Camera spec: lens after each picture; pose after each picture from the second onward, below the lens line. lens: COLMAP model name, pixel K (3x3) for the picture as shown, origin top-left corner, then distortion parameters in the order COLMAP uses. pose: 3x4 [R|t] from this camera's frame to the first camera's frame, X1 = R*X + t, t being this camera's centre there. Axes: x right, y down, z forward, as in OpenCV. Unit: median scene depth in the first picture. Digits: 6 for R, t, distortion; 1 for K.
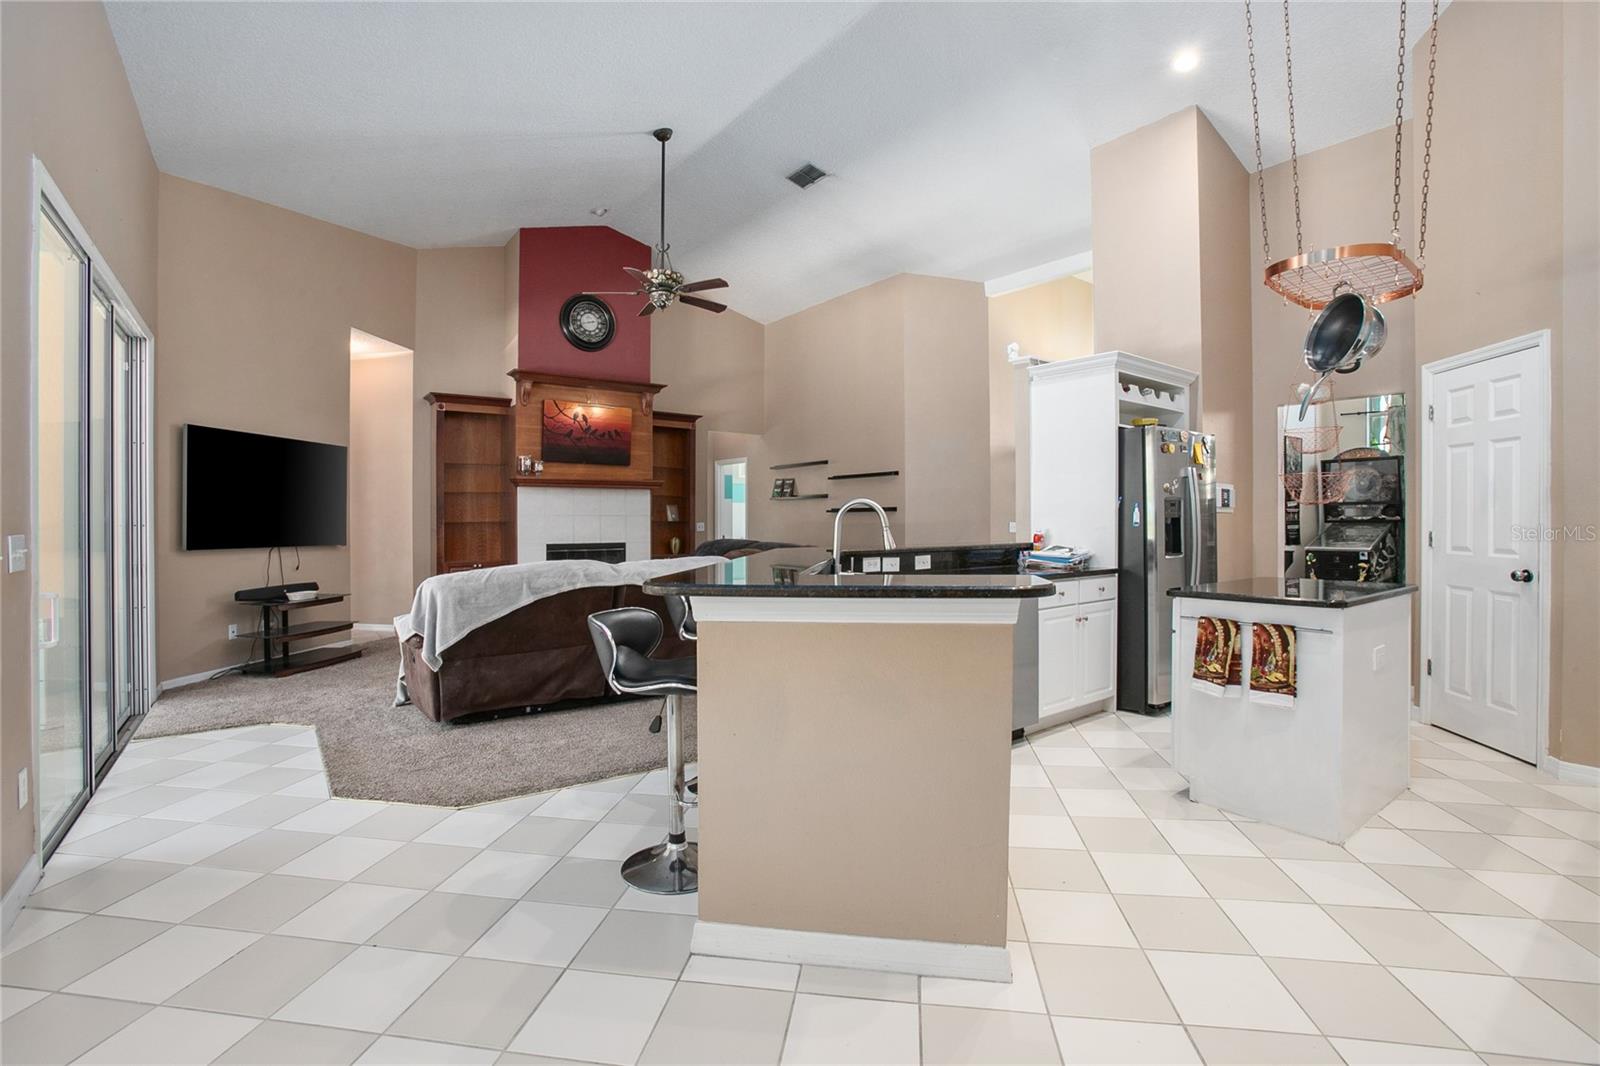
lens RADIAL K [[736.1, 0, 801.3], [0, 736.1, 523.8], [0, 0, 1]] dist [-0.054866, 0.021233]
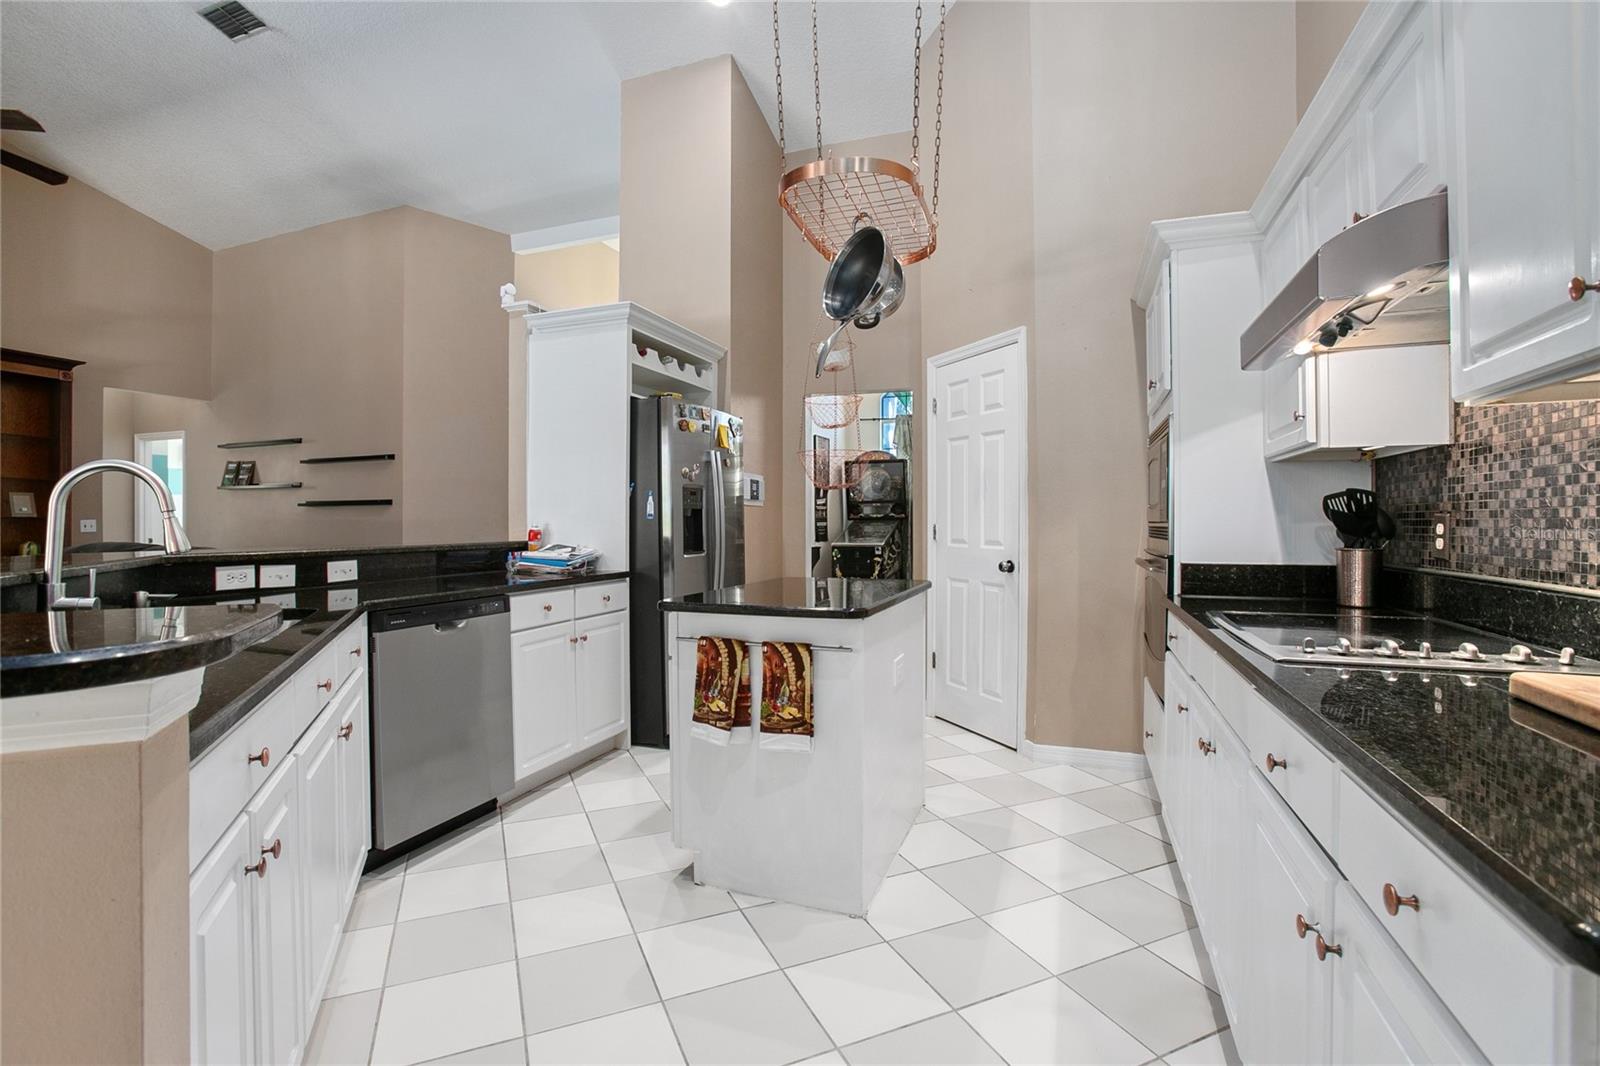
lens RADIAL K [[736.1, 0, 793.0], [0, 736.1, 522.4], [0, 0, 1]] dist [-0.054866, 0.021233]
pose [[0.850476, 0.000208, 0.526013, 0.165707], [0.002388, 0.999988, -0.004255, 0.011071], [-0.526008, 0.004875, 0.850466, 0.221298]]
